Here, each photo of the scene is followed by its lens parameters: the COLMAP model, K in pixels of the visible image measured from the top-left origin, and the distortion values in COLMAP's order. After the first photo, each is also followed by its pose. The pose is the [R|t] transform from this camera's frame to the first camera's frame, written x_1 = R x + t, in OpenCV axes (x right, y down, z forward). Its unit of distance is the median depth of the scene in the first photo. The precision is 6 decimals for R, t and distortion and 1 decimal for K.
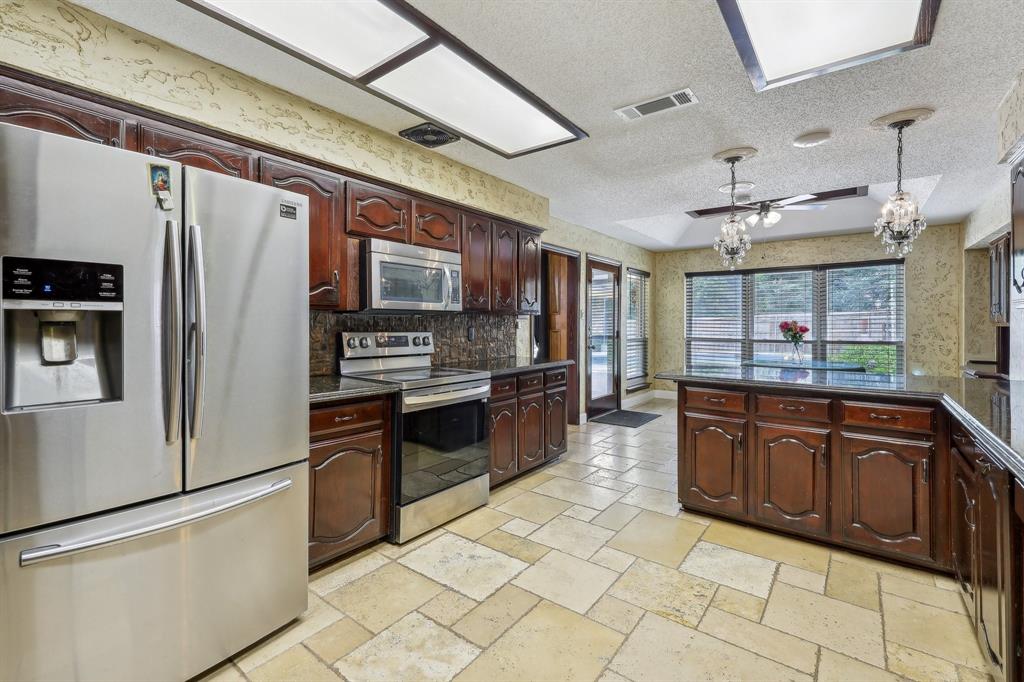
lens RADIAL K [[449.5, 0, 512.4], [0, 449.5, 320.1], [0, 0, 1]] dist [0.001698, -0.000115]
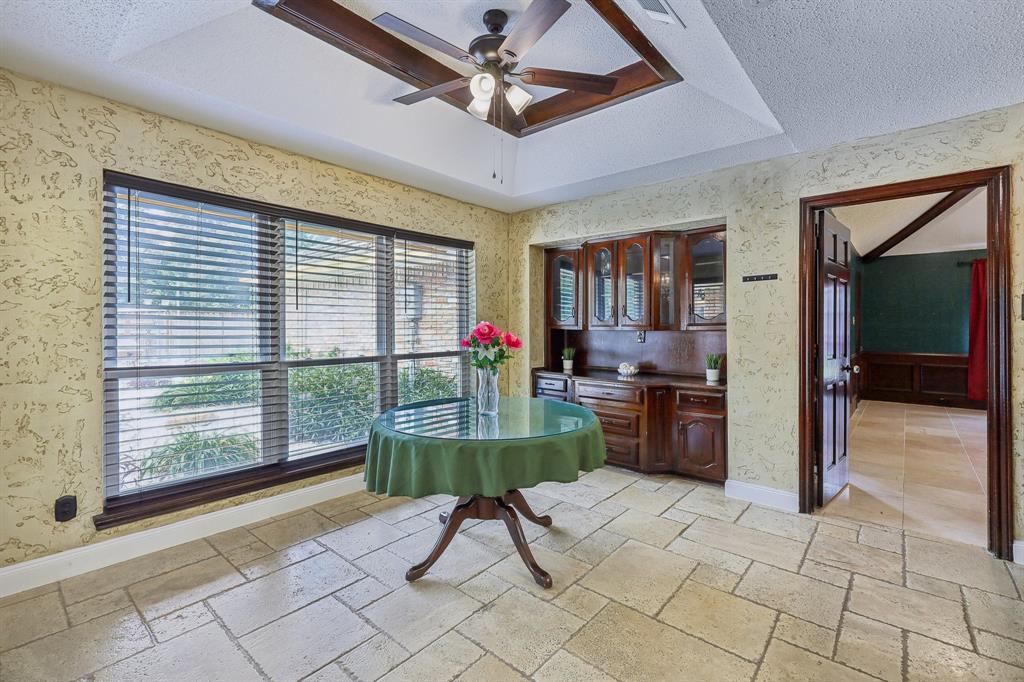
lens RADIAL K [[454.6, 0, 511.6], [0, 454.6, 325.4], [0, 0, 1]] dist [-0.000044, -0.000041]
pose [[0.054523, 0.002771, 0.998509, 0.205878], [-0.010080, 0.999947, -0.002224, 0.012381], [-0.998462, -0.009943, 0.054548, 1.905730]]
